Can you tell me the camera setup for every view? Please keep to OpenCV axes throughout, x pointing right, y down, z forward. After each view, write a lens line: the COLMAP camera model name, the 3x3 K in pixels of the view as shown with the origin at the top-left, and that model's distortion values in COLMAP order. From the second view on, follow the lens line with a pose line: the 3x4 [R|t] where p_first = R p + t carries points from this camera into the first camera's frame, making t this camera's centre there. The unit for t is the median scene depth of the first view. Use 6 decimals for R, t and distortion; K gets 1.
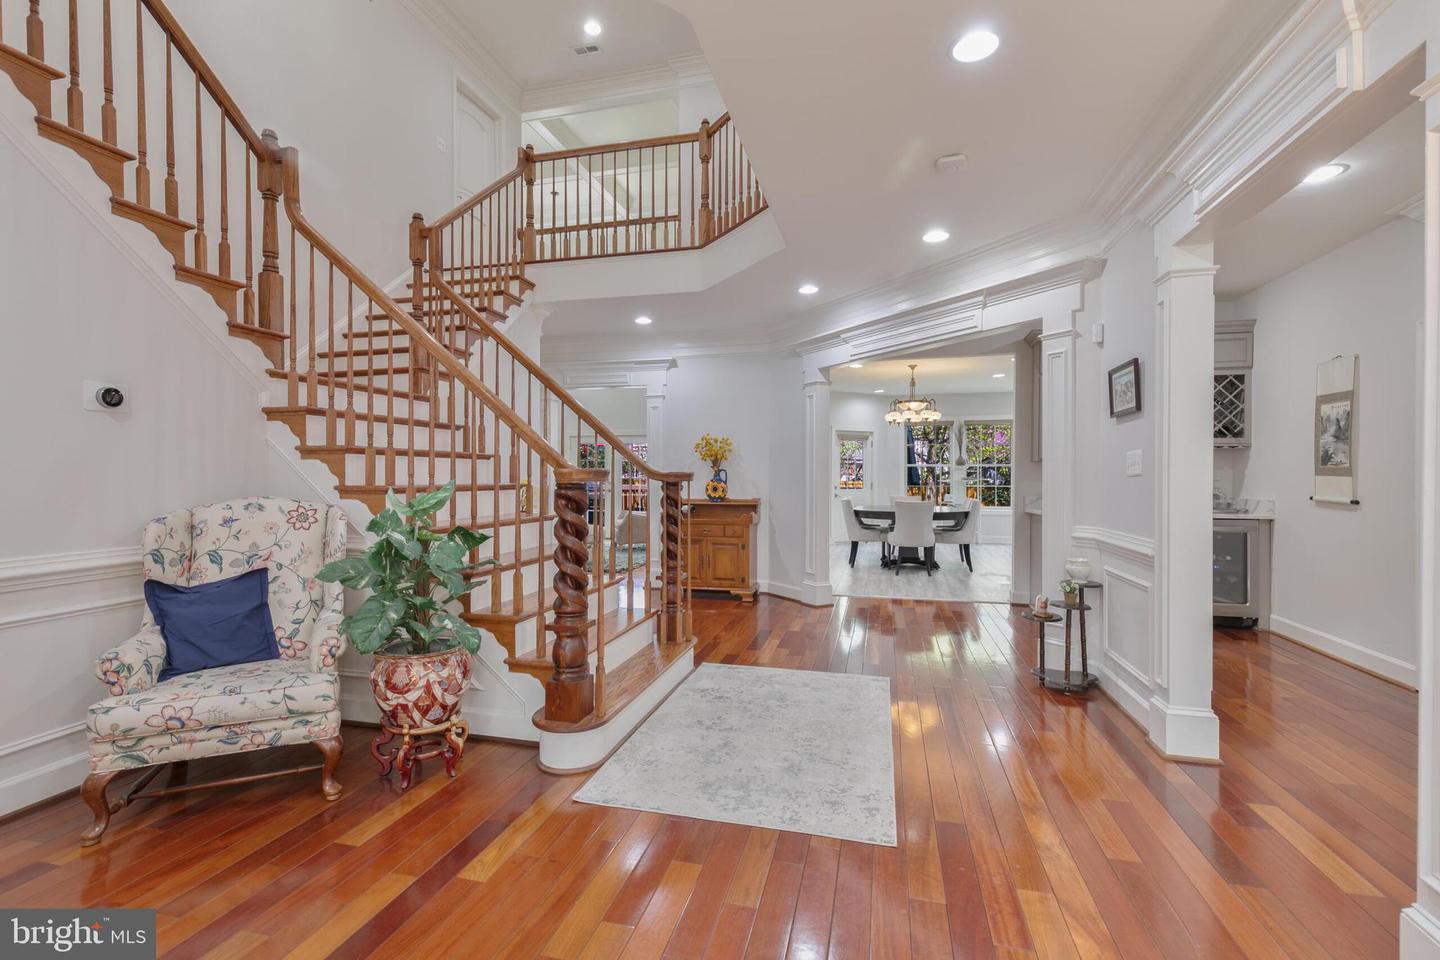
lens RADIAL K [[650.2, 0, 719.0], [0, 650.2, 482.2], [0, 0, 1]] dist [0.007561, -0.002588]
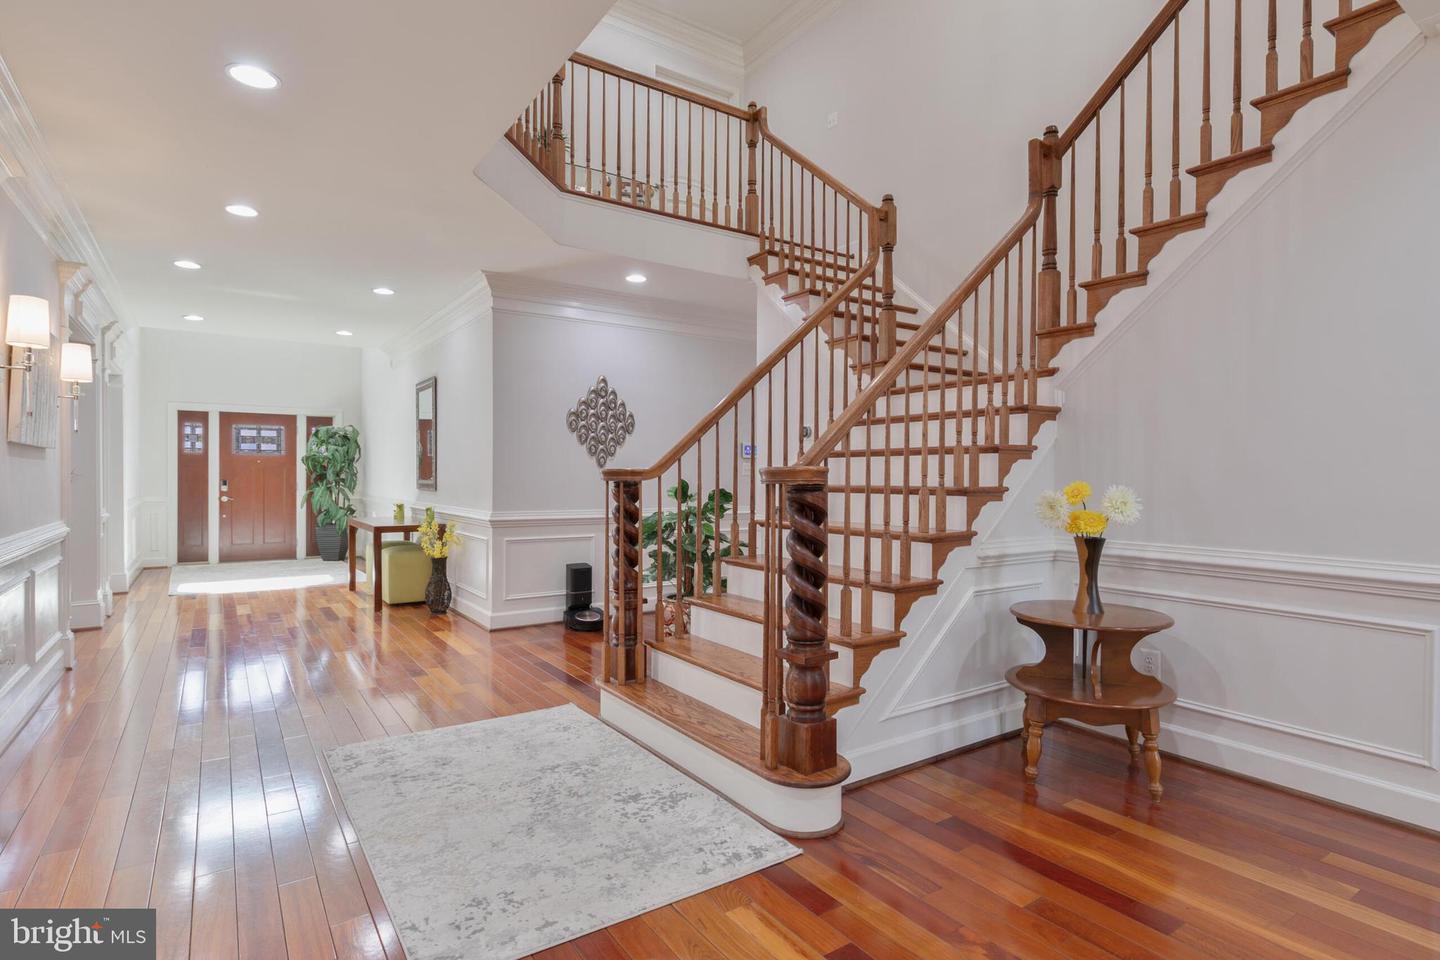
lens RADIAL K [[737.7, 0, 723.1], [0, 737.7, 482.4], [0, 0, 1]] dist [-0.002144, -0.000842]
pose [[-0.663404, -0.000278, -0.748261, 0.500597], [-0.008892, 0.999932, 0.007512, -0.007204], [0.748208, 0.011637, -0.663362, 1.520057]]
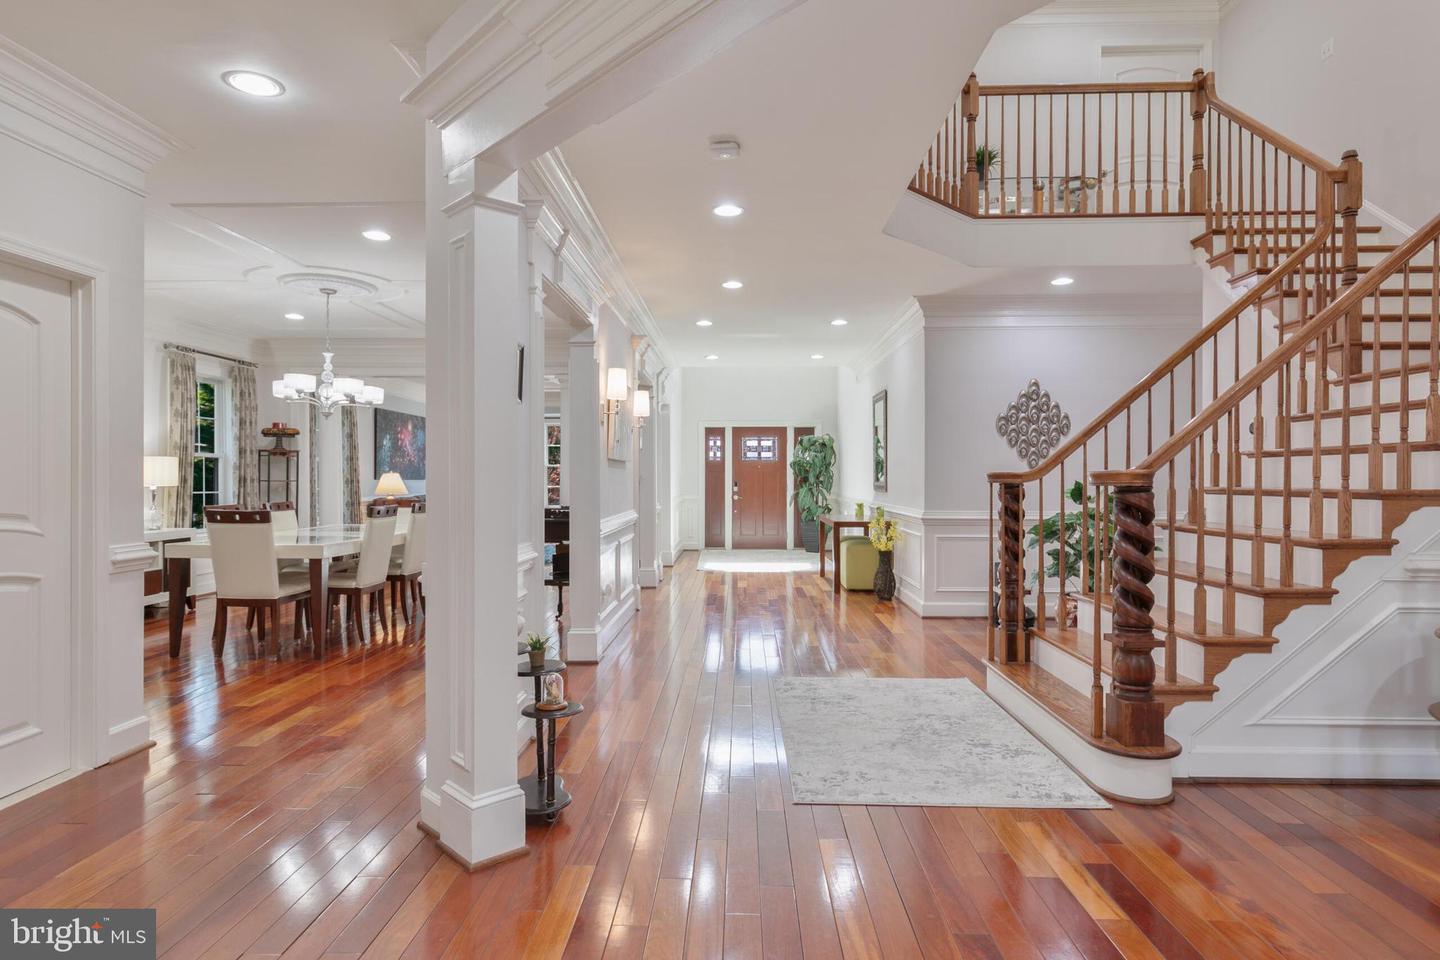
lens RADIAL K [[801.3, 0, 716.8], [0, 801.3, 482.0], [0, 0, 1]] dist [0.000052, -0.000656]
pose [[-0.978082, -0.002674, -0.208204, 0.525736], [-0.004507, 0.999955, 0.008330, -0.009941], [0.208172, 0.009086, -0.978050, 1.849754]]
